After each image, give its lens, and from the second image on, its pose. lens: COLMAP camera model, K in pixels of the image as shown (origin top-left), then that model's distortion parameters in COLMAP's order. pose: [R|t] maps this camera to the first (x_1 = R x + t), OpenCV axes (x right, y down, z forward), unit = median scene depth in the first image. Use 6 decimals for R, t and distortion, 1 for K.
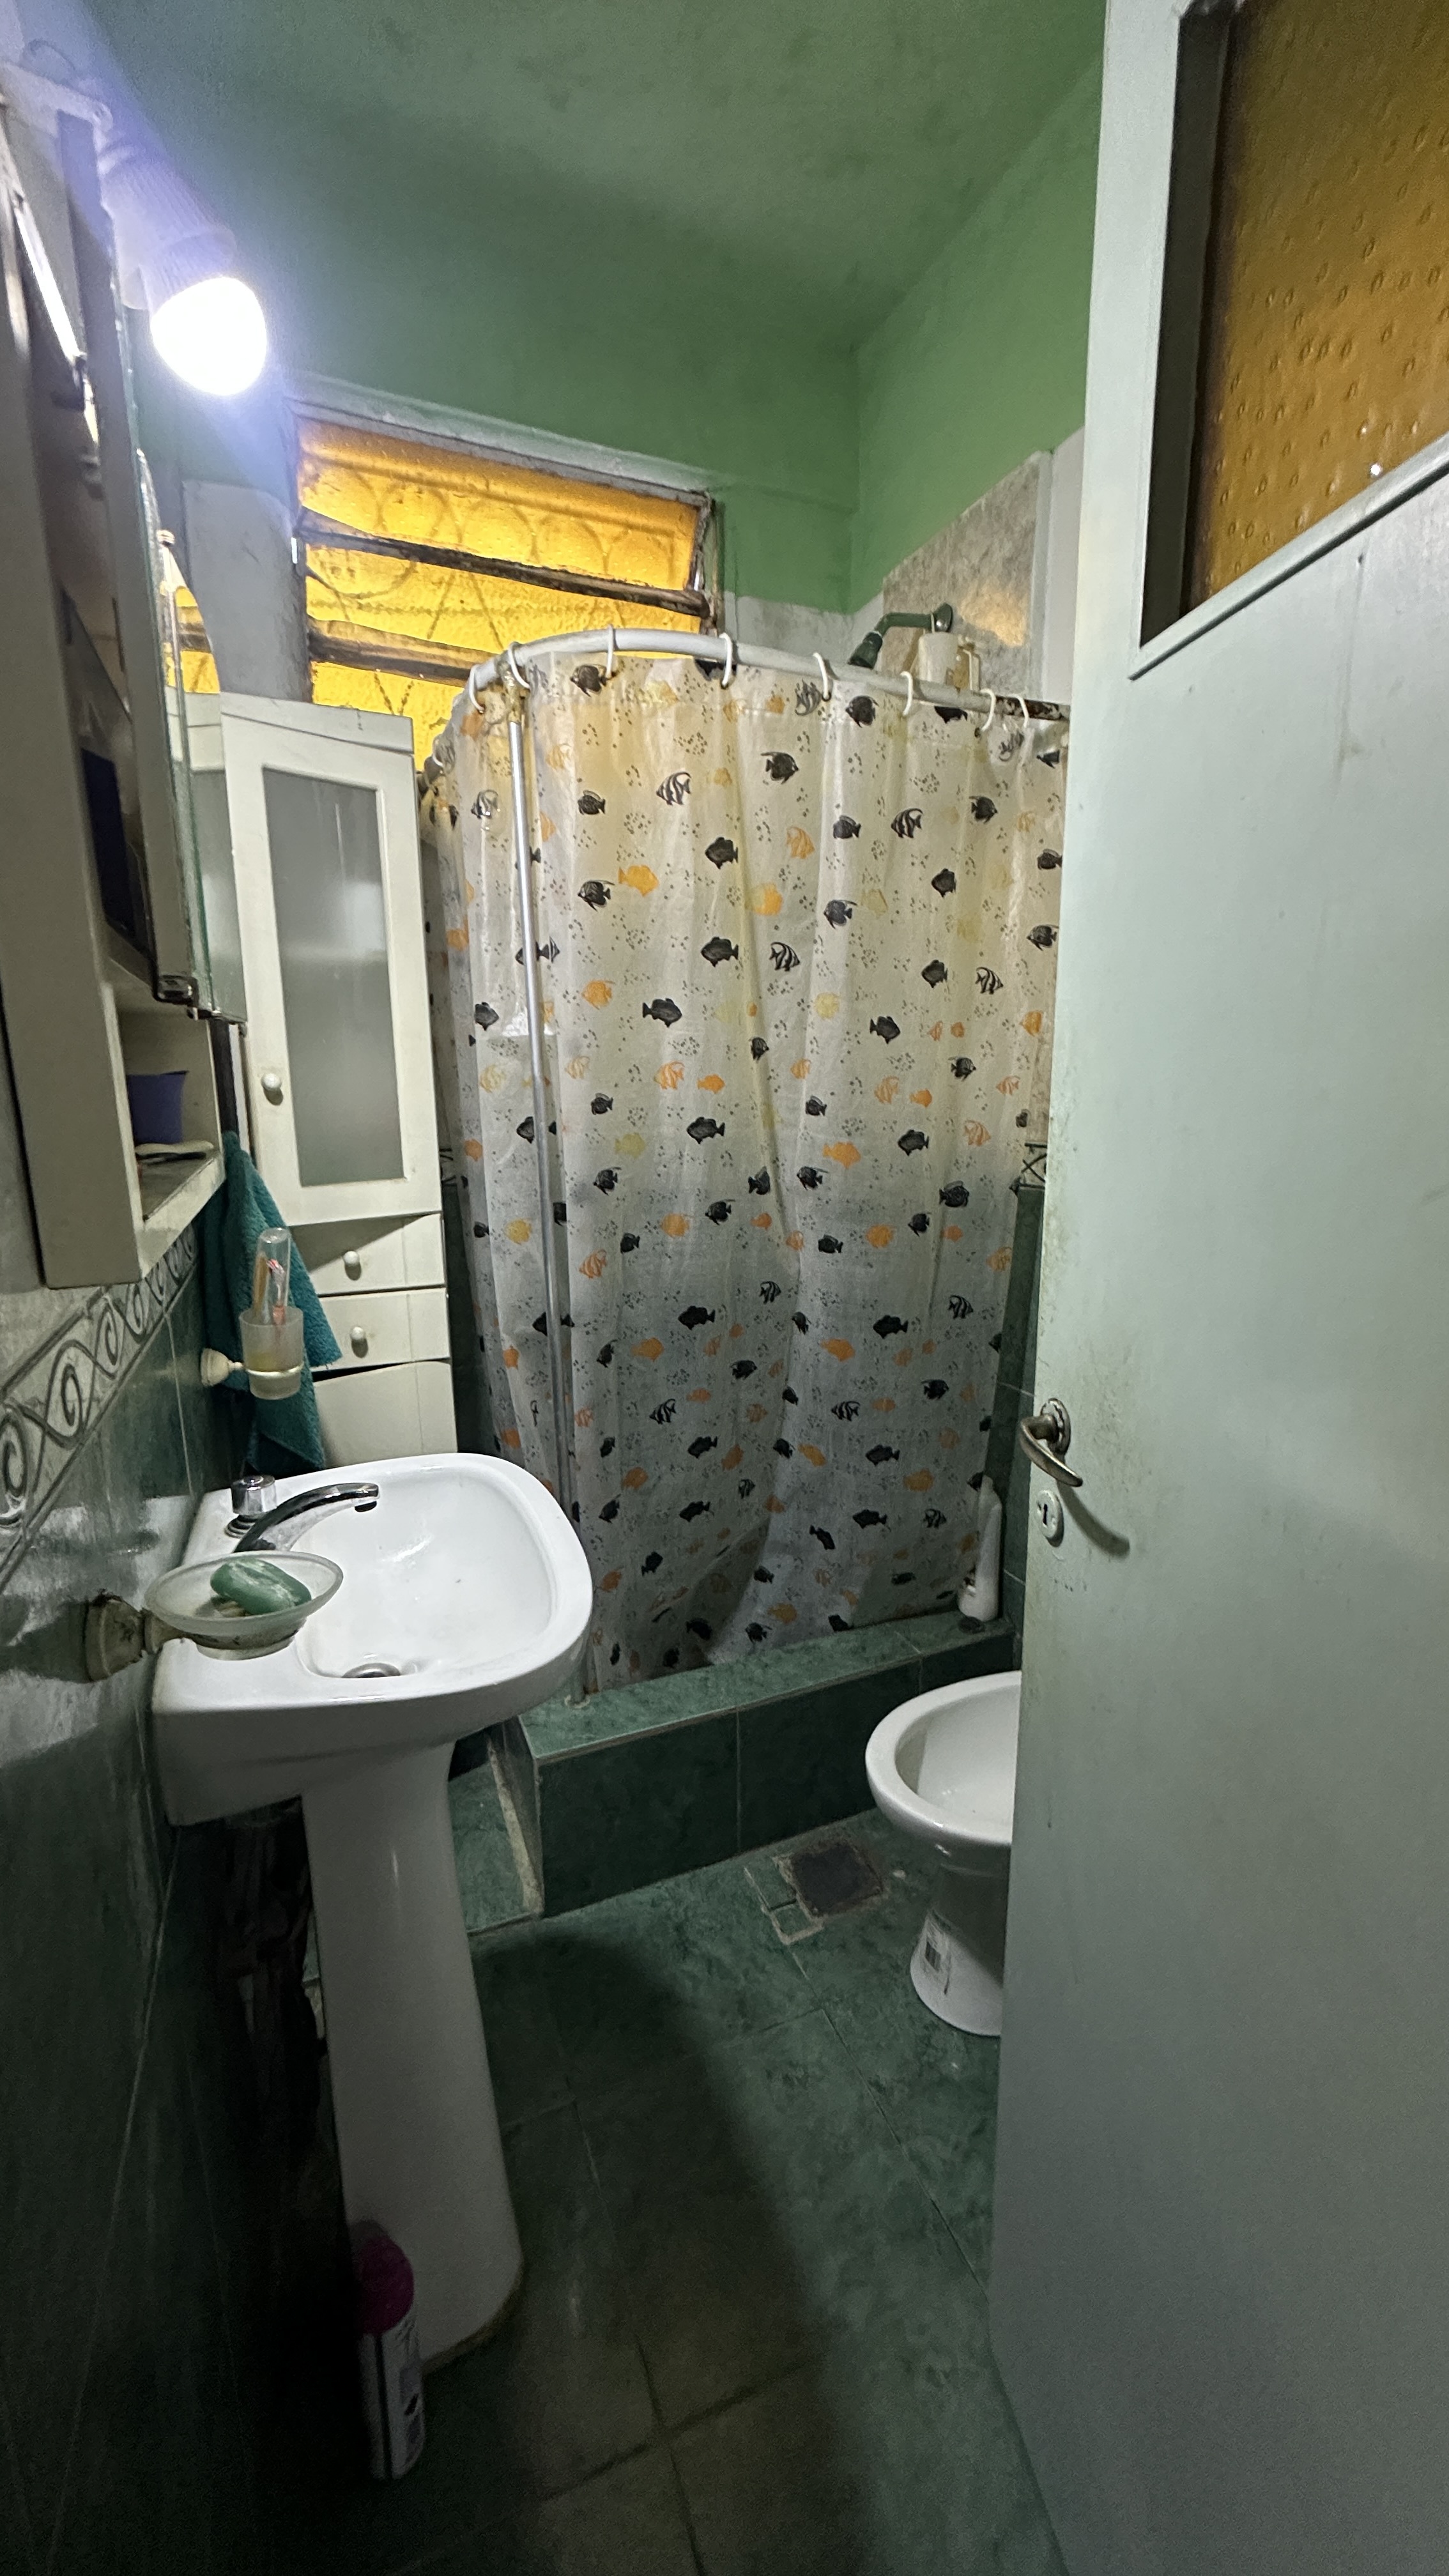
lens RADIAL K [[1023.8, 0, 725.4], [0, 1023.8, 1285.6], [0, 0, 1]] dist [-0.007168, 0.001492]
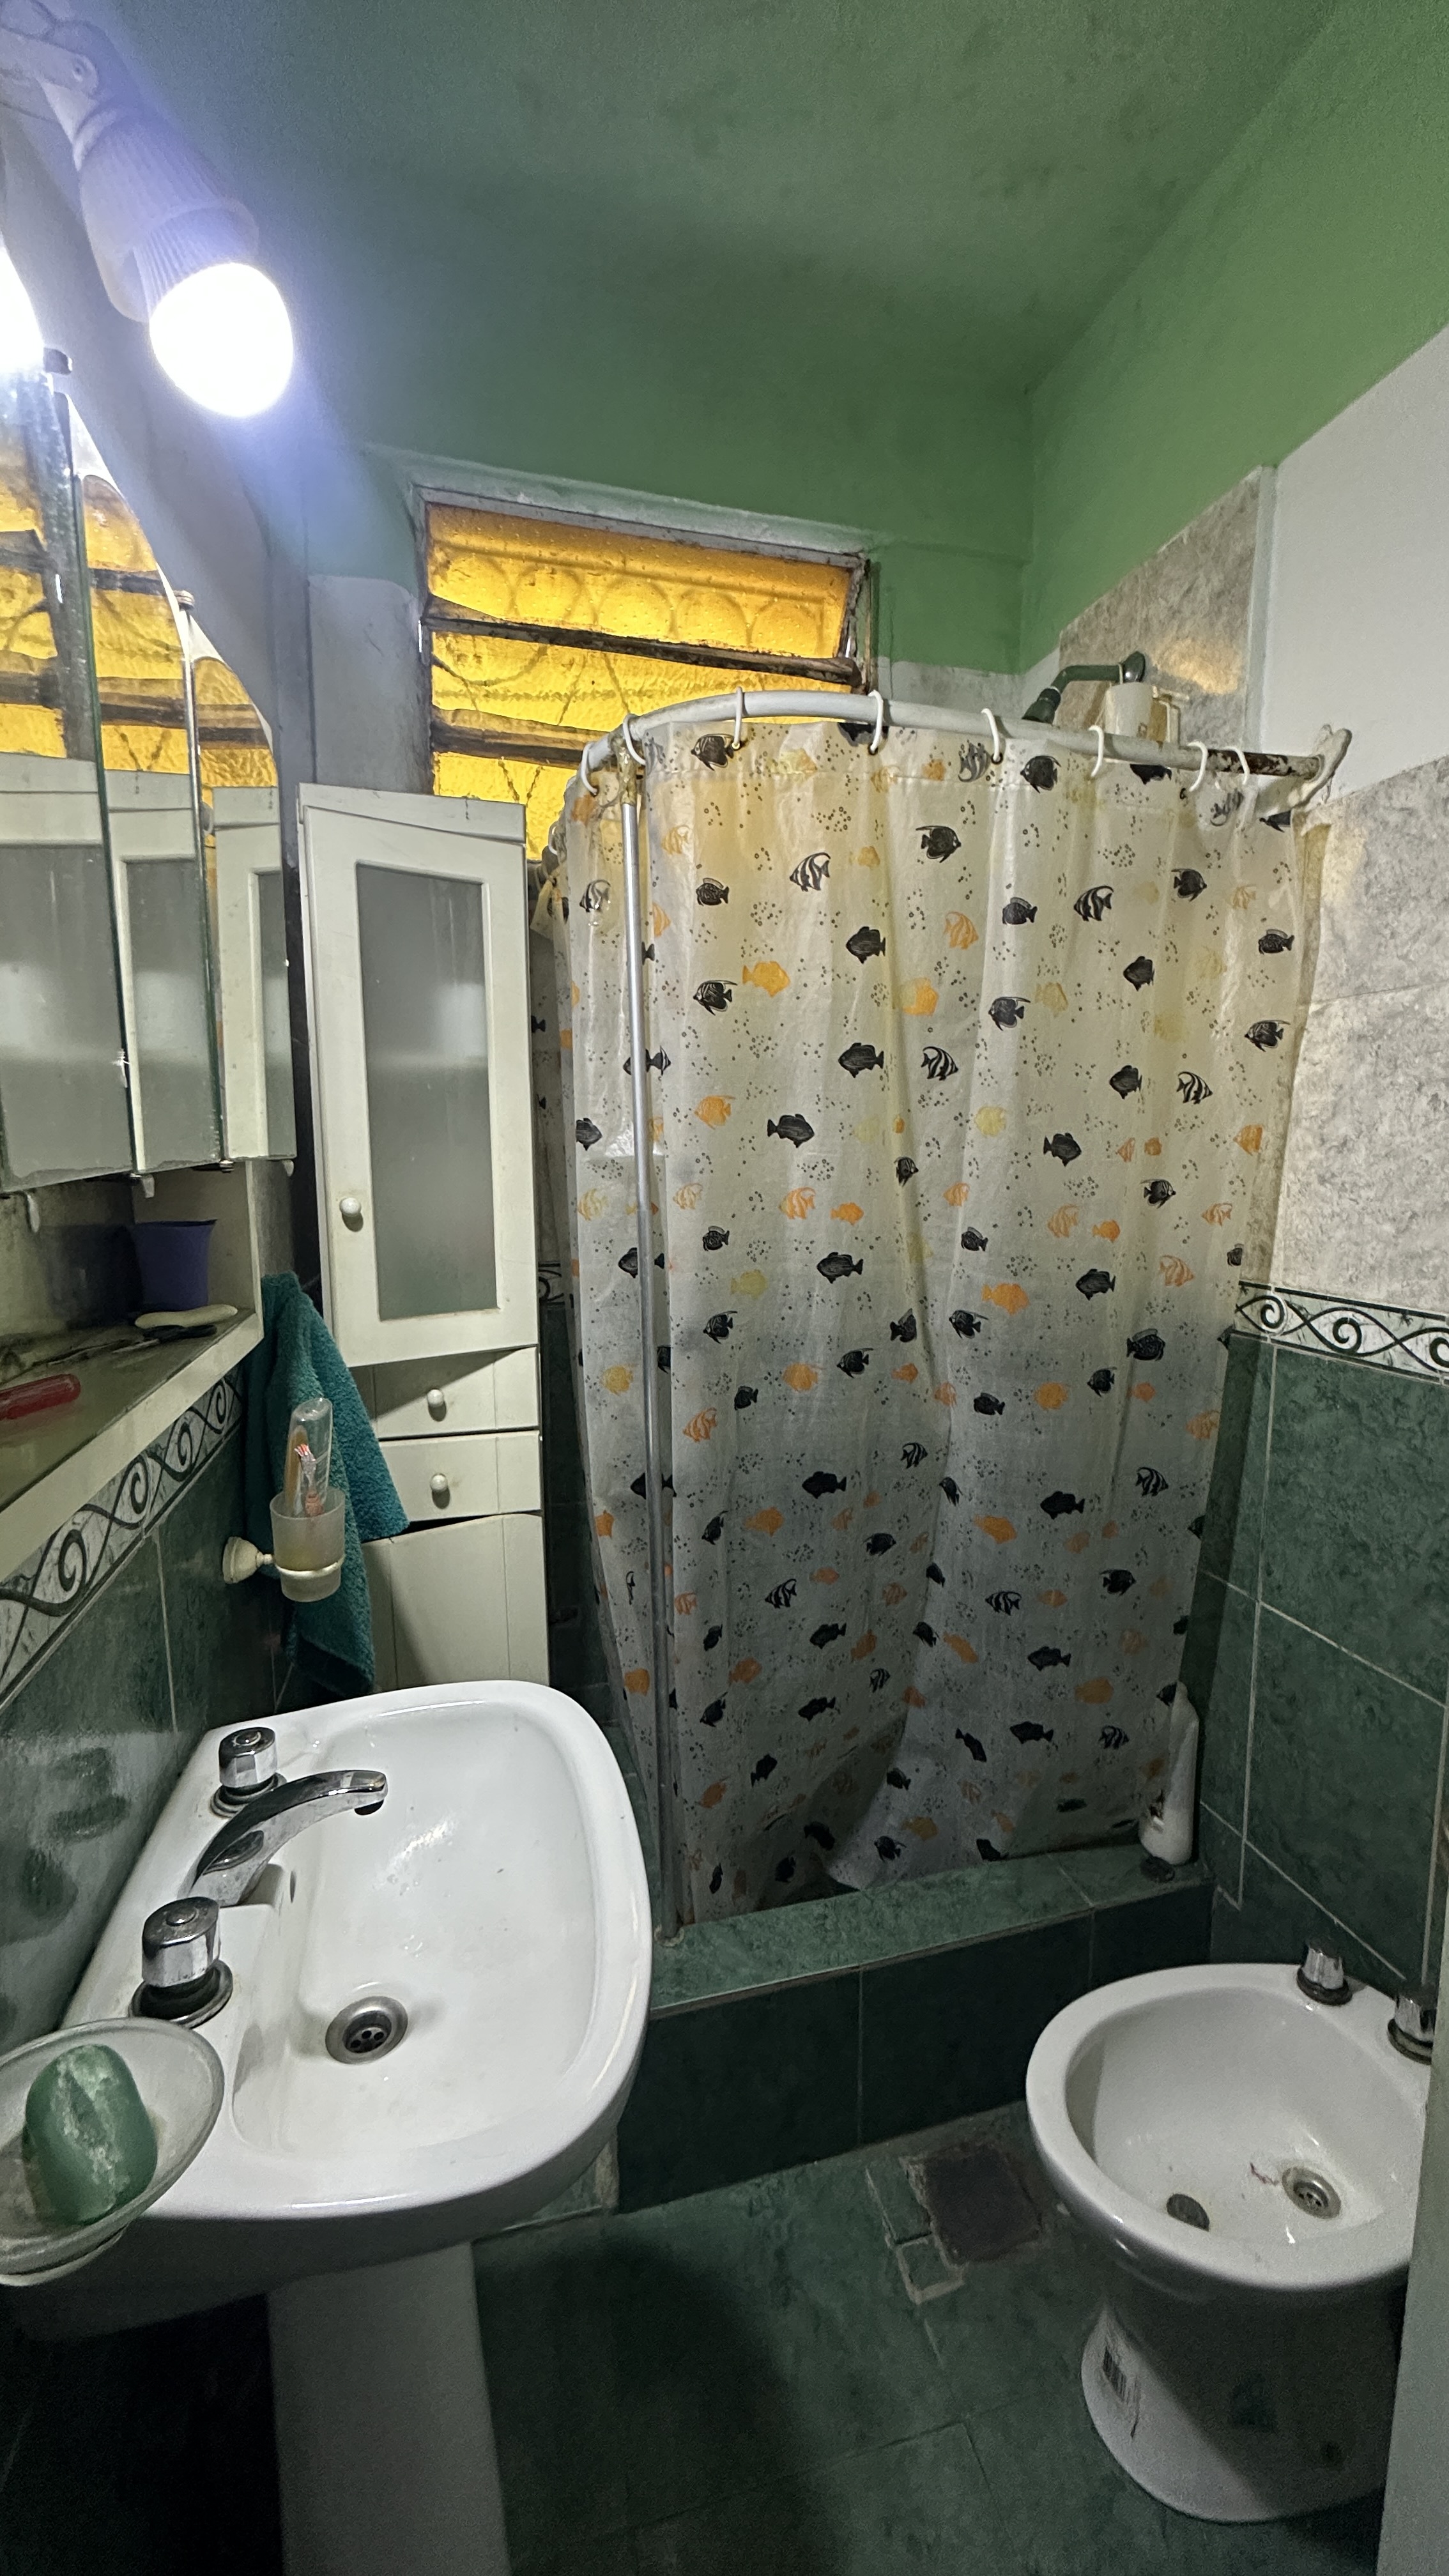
lens RADIAL K [[1023.8, 0, 725.4], [0, 1023.8, 1285.6], [0, 0, 1]] dist [-0.007168, 0.001492]
pose [[0.989992, 0.023485, -0.139156, 0.005031], [-0.032425, 0.997529, -0.062329, -0.077621], [0.137348, 0.066217, 0.988307, 0.152755]]
